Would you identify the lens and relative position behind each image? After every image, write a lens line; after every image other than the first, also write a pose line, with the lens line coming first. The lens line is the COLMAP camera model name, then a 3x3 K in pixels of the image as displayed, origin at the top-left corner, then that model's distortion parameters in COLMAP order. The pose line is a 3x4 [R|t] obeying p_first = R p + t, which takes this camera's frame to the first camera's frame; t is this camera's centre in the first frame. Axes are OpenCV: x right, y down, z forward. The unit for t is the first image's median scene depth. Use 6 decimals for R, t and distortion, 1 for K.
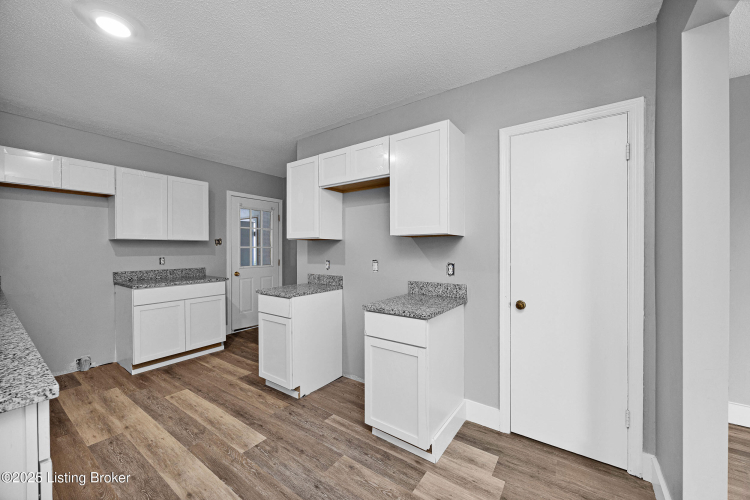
lens RADIAL K [[288.8, 0, 381.4], [0, 288.8, 254.1], [0, 0, 1]] dist [-0.003026, 0.000473]
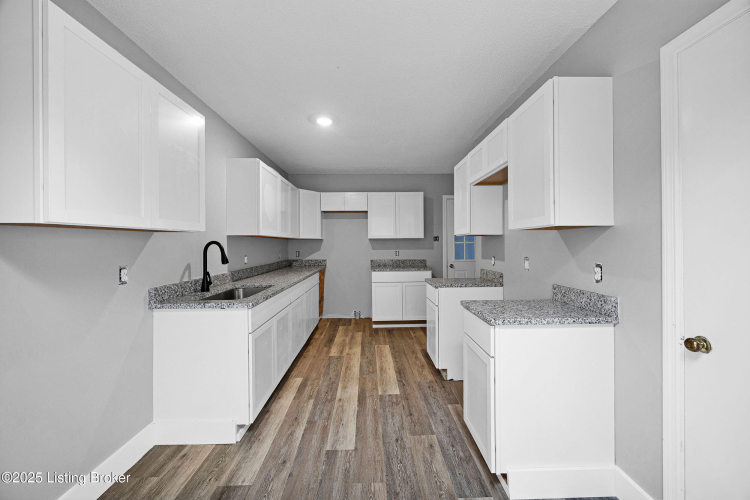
lens RADIAL K [[288.8, 0, 376.1], [0, 288.8, 246.3], [0, 0, 1]] dist [-0.003026, 0.000473]
pose [[0.588989, -0.000207, -0.808141, 0.458679], [-0.005311, 0.999977, -0.004127, -0.006506], [0.808124, 0.006723, 0.588974, 0.129665]]
